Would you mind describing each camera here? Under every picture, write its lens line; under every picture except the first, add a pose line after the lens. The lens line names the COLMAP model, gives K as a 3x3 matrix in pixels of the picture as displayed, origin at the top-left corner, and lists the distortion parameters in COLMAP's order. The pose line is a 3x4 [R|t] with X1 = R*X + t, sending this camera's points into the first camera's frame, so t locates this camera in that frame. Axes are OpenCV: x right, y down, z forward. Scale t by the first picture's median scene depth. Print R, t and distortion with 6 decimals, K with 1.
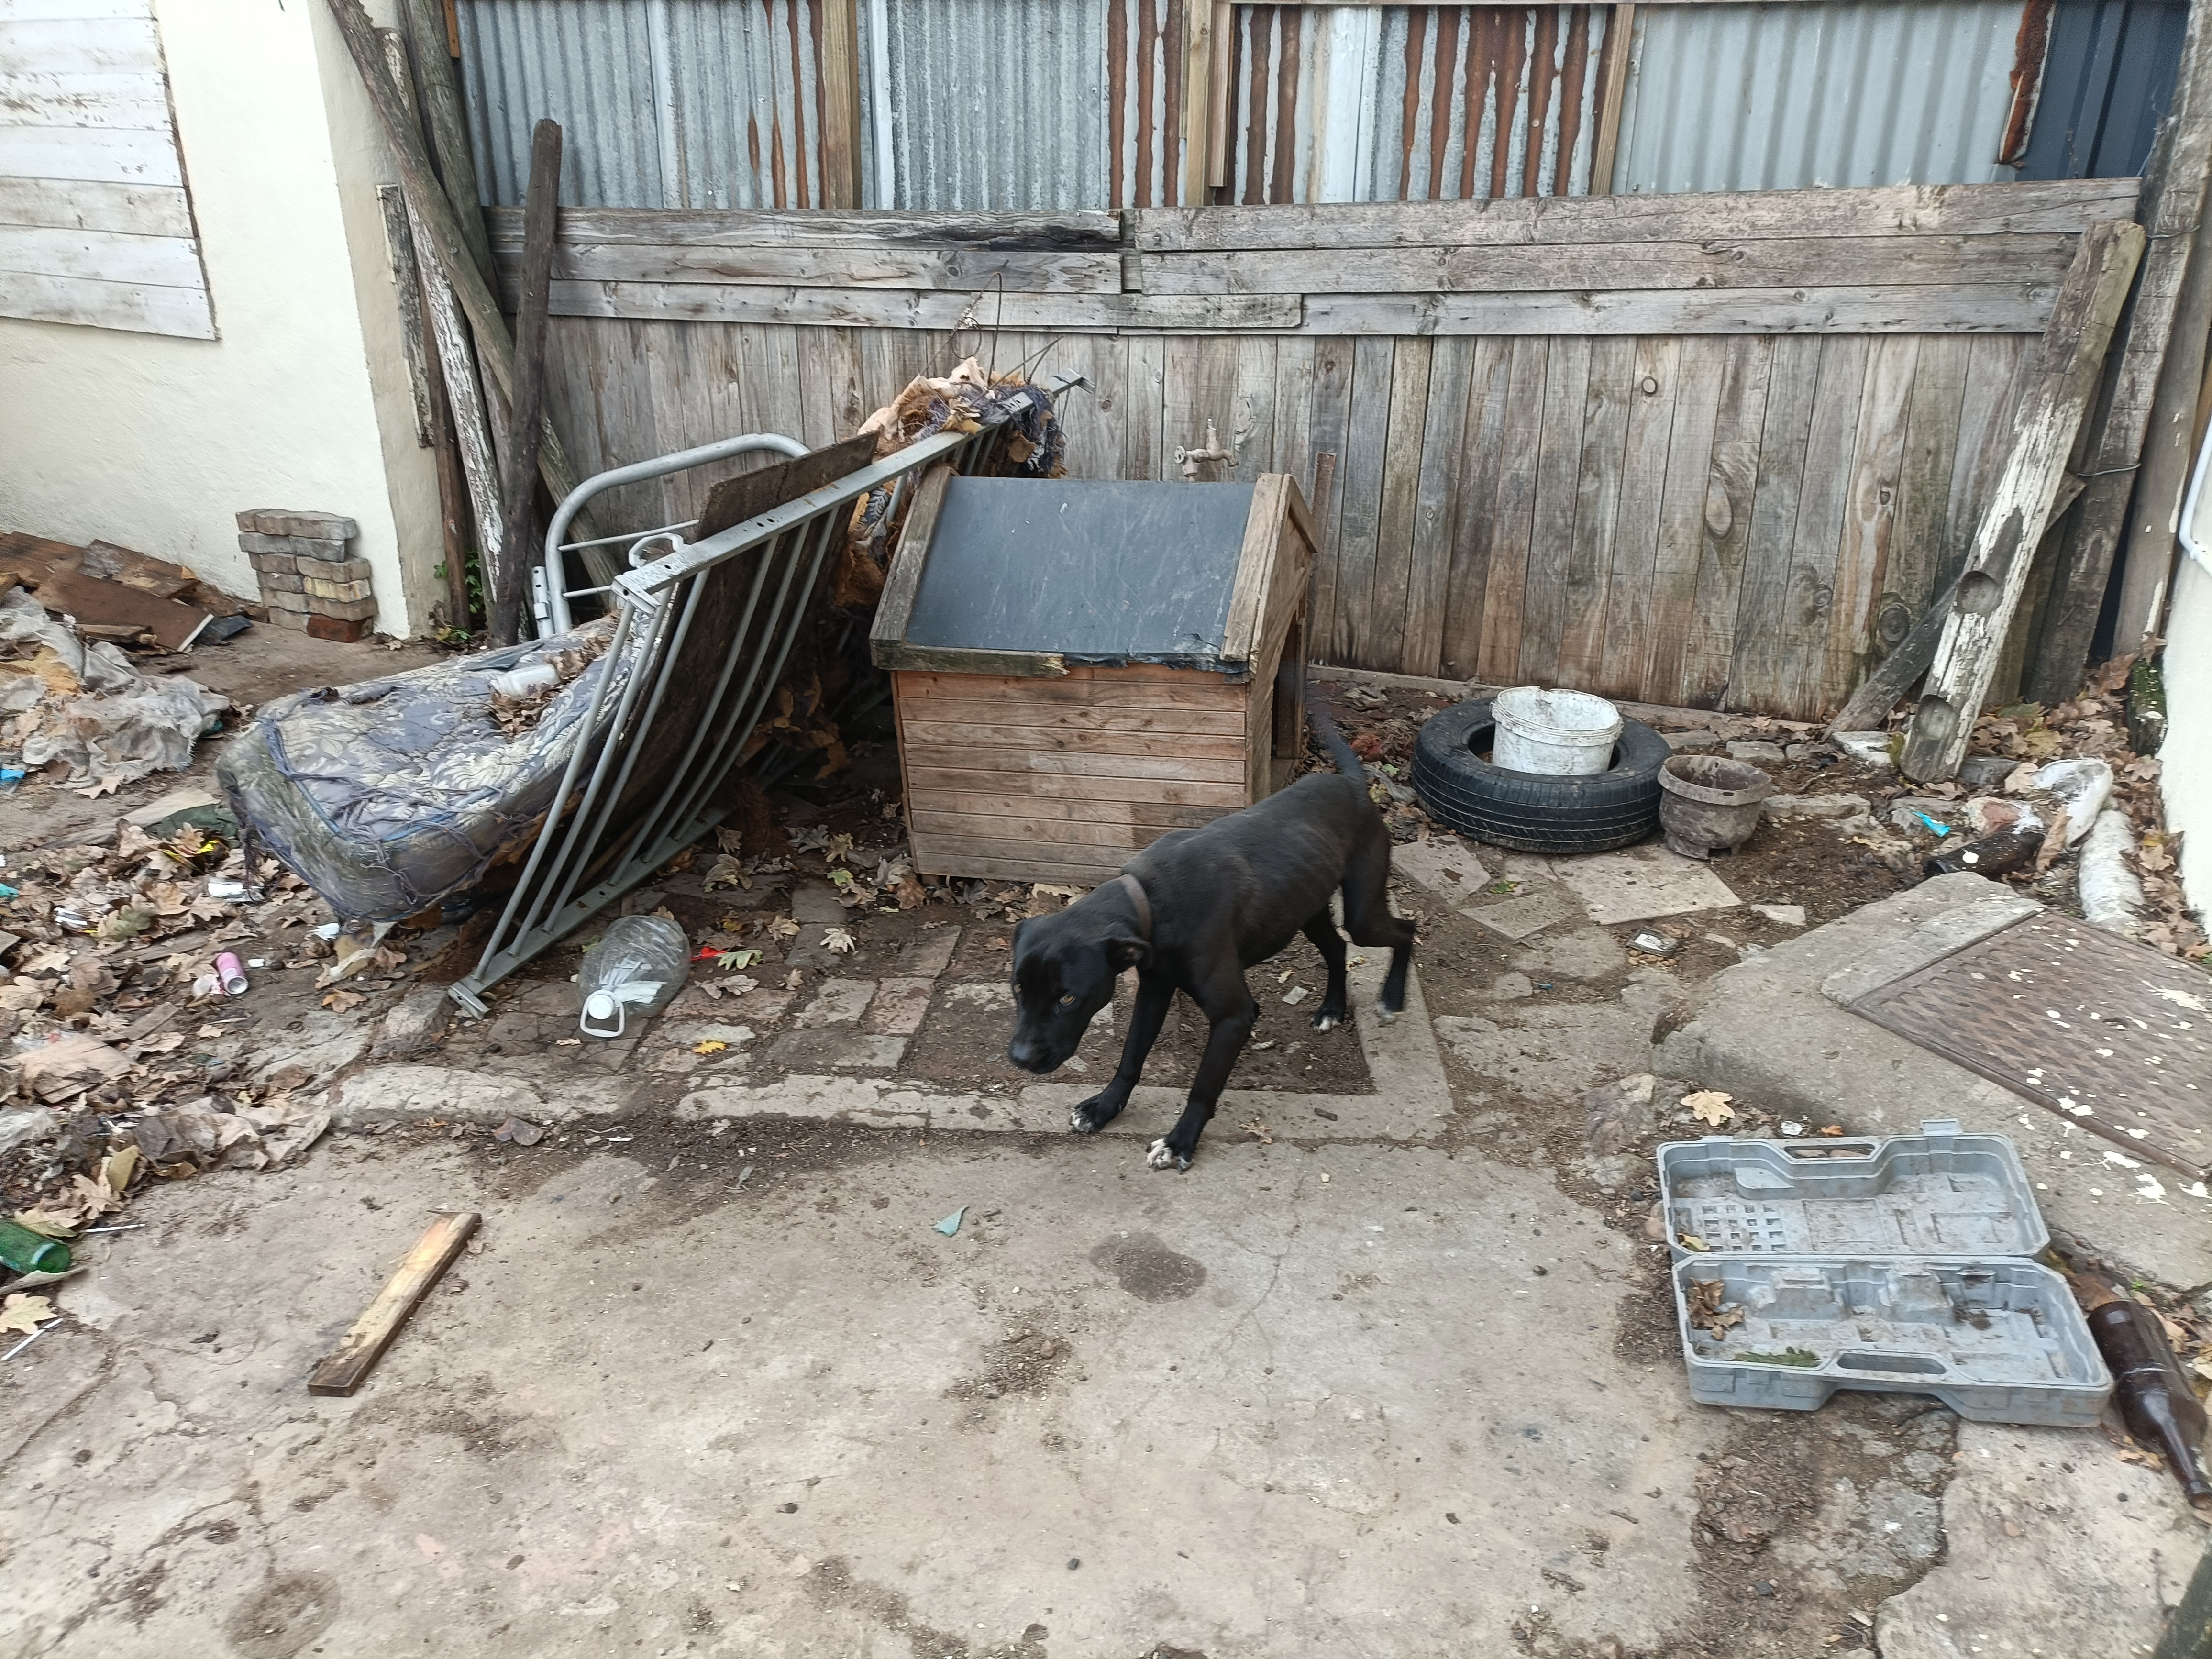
lens RADIAL K [[1610.0, 0, 1098.8], [0, 1610.0, 846.6], [0, 0, 1]] dist [0.028327, -0.012748]
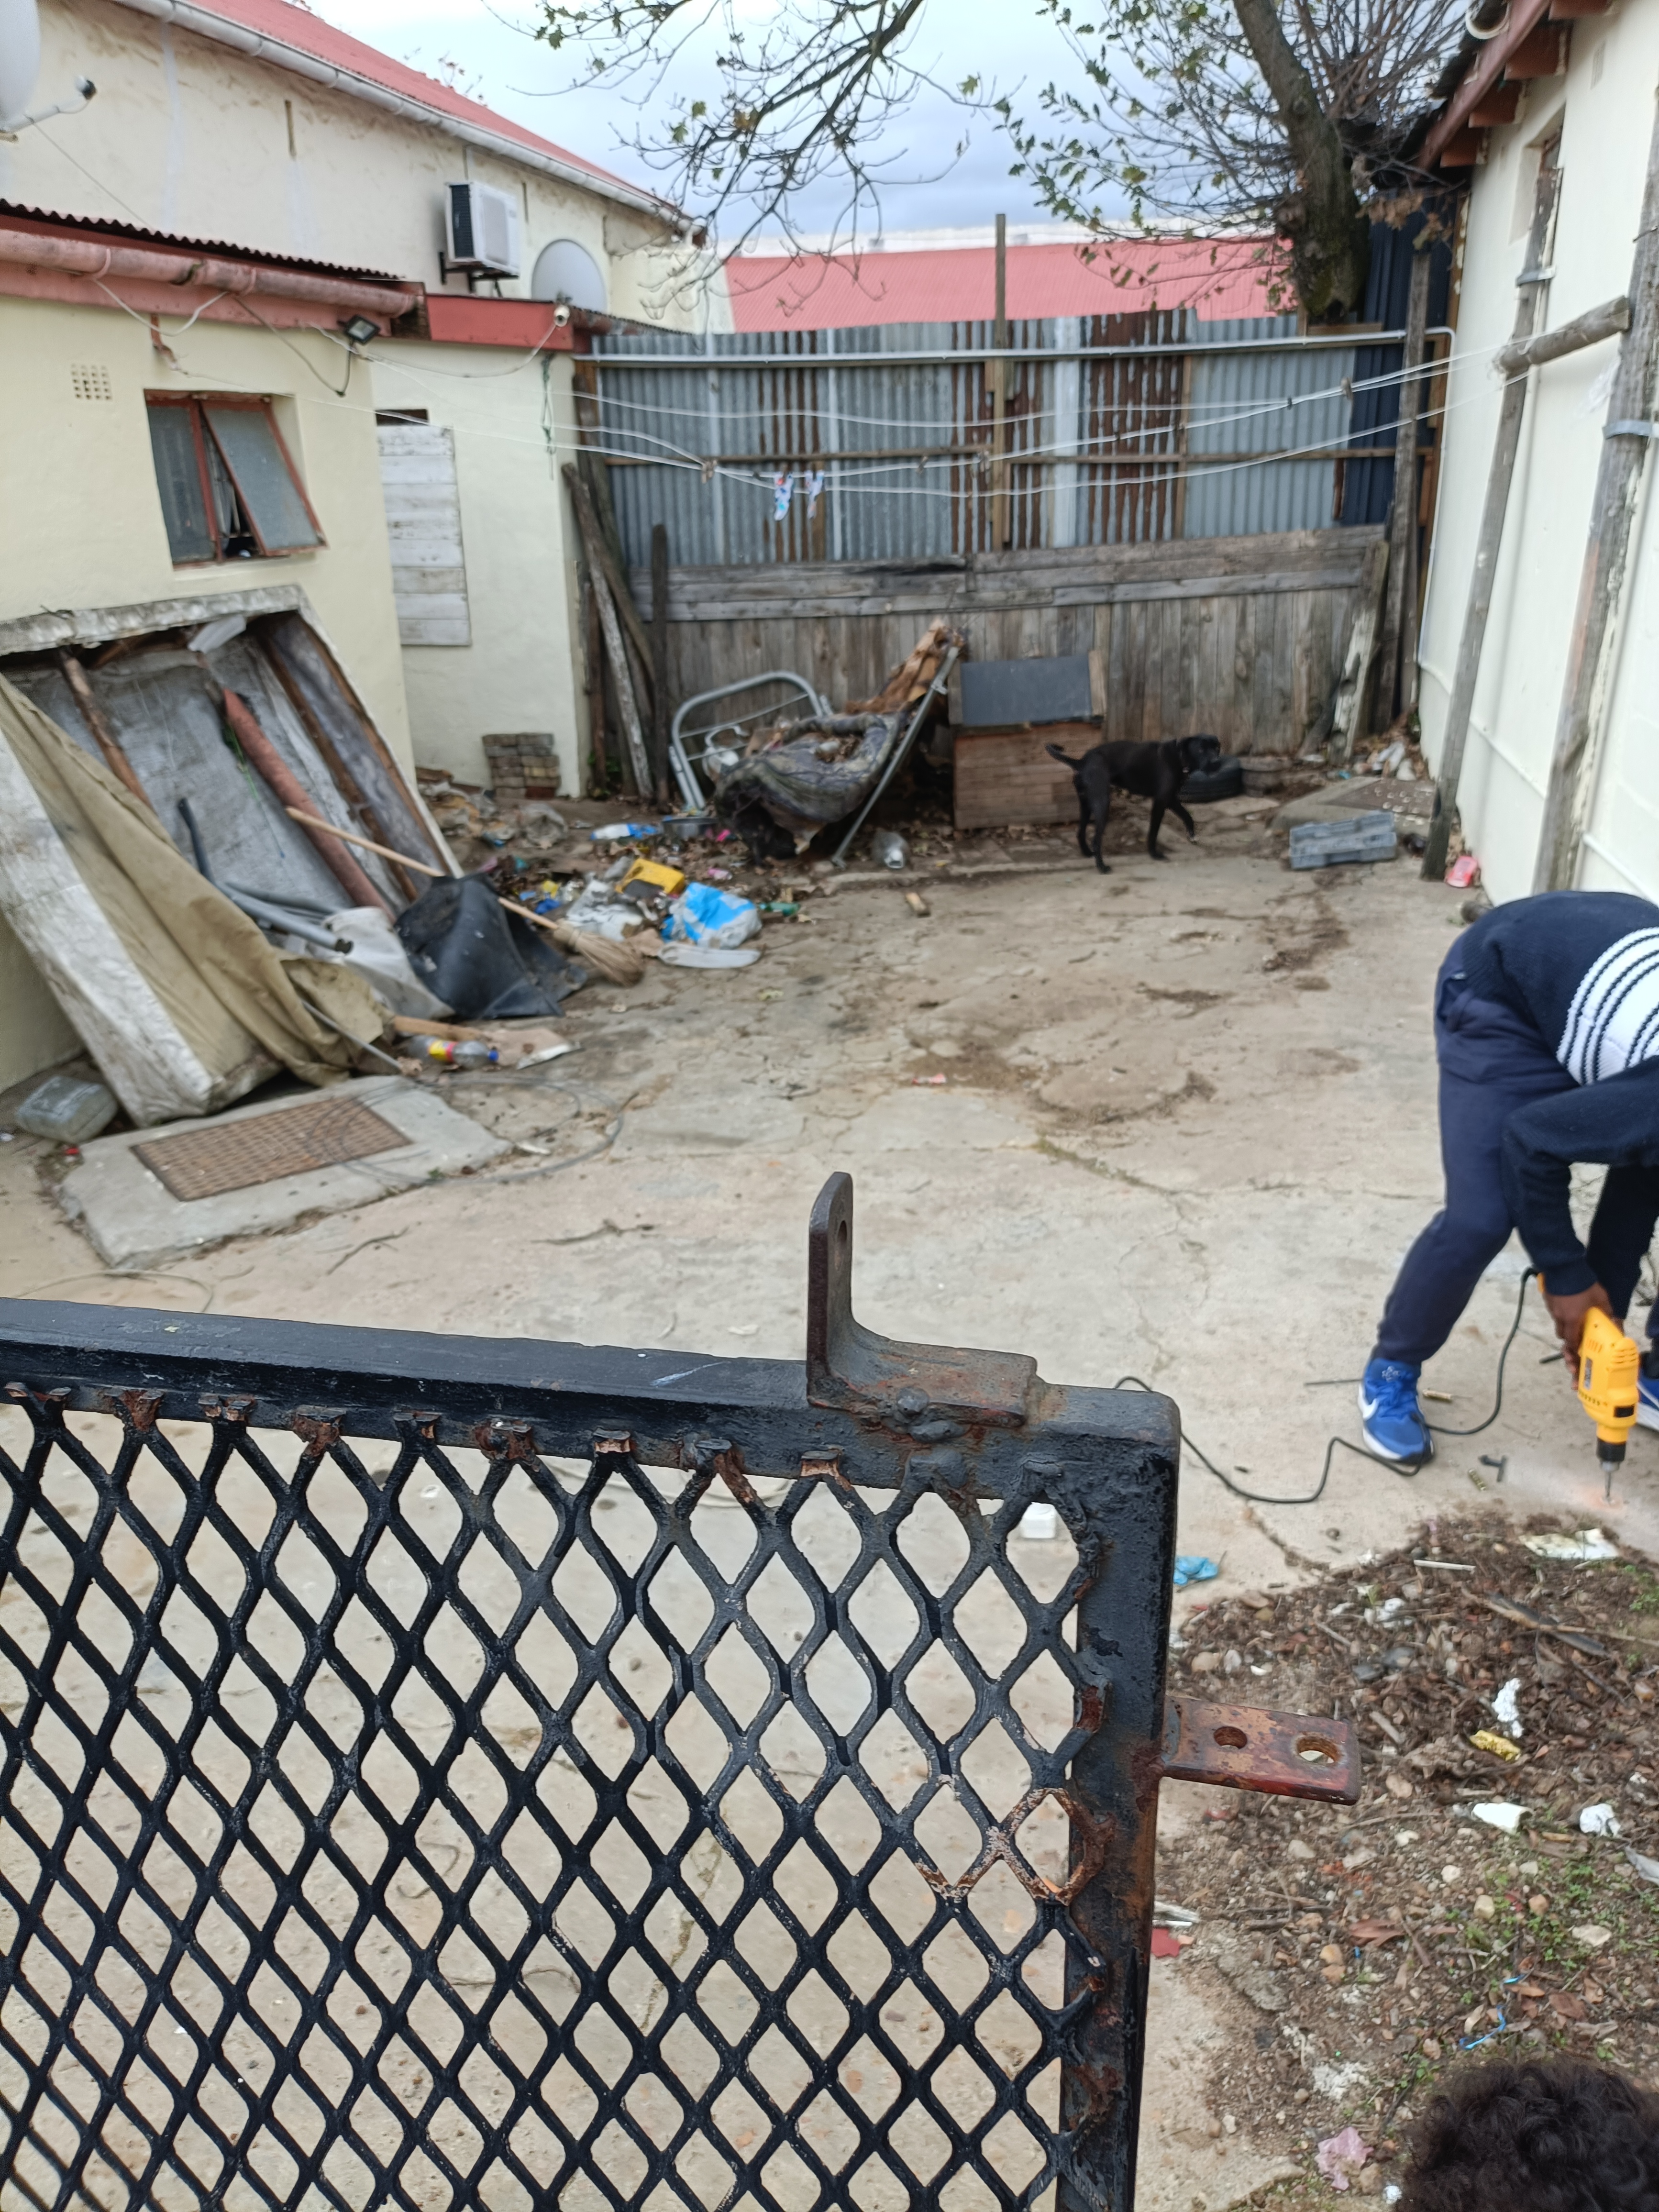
lens RADIAL K [[1624.0, 0, 817.8], [0, 1624.0, 1101.3], [0, 0, 1]] dist [0.032328, -0.013181]
pose [[0.978169, -0.105205, 0.179211, -0.735173], [0.114106, 0.992660, -0.040078, 0.457881], [-0.173680, 0.059652, 0.982994, -1.225753]]
